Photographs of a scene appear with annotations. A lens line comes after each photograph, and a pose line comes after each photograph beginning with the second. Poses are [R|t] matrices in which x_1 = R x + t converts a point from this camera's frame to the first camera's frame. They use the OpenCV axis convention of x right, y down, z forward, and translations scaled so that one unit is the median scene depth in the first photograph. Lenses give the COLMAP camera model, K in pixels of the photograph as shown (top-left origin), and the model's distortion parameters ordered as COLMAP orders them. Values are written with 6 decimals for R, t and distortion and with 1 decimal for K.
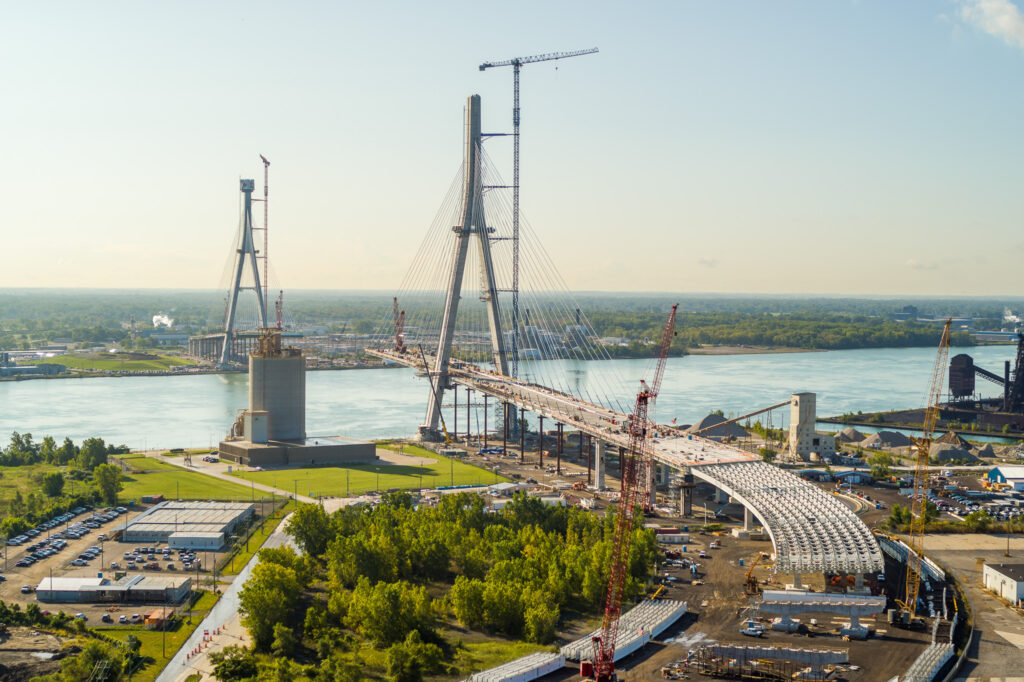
lens RADIAL K [[1608.6, 0, 510.3], [0, 1608.6, 348.2], [0, 0, 1]] dist [-0.052965, 0.003729]
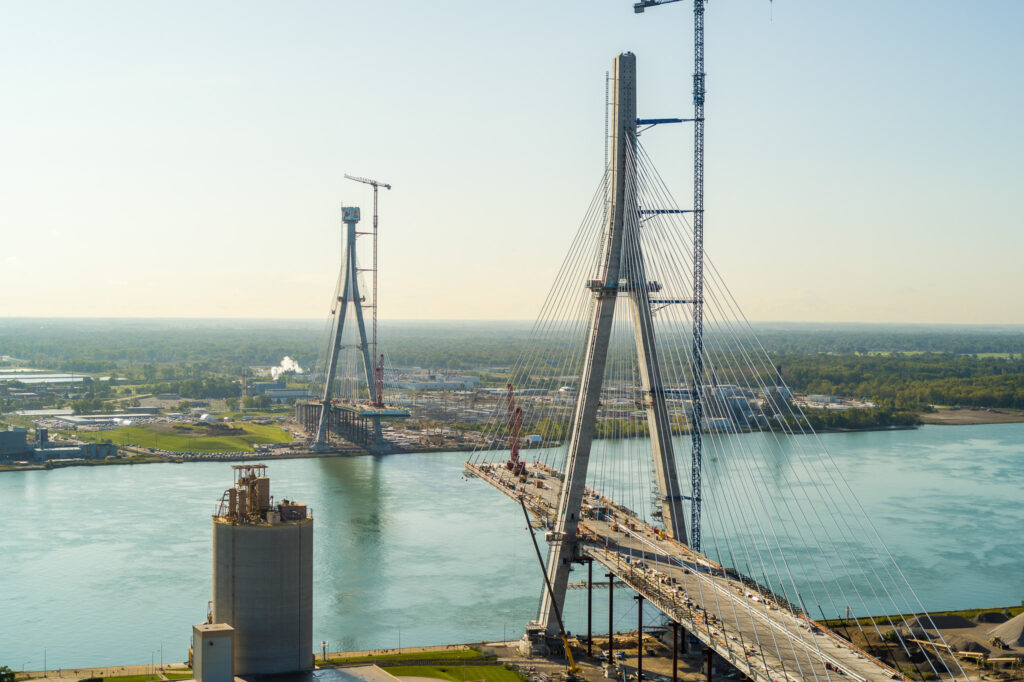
lens RADIAL K [[1647.8, 0, 407.0], [0, 1647.8, 344.0], [0, 0, 1]] dist [-0.042453, 0.024682]
pose [[0.985052, 0.001173, -0.172253, 0.001357], [-0.004989, 0.999752, -0.021718, -0.022682], [0.172185, 0.022253, 0.984813, 0.231119]]
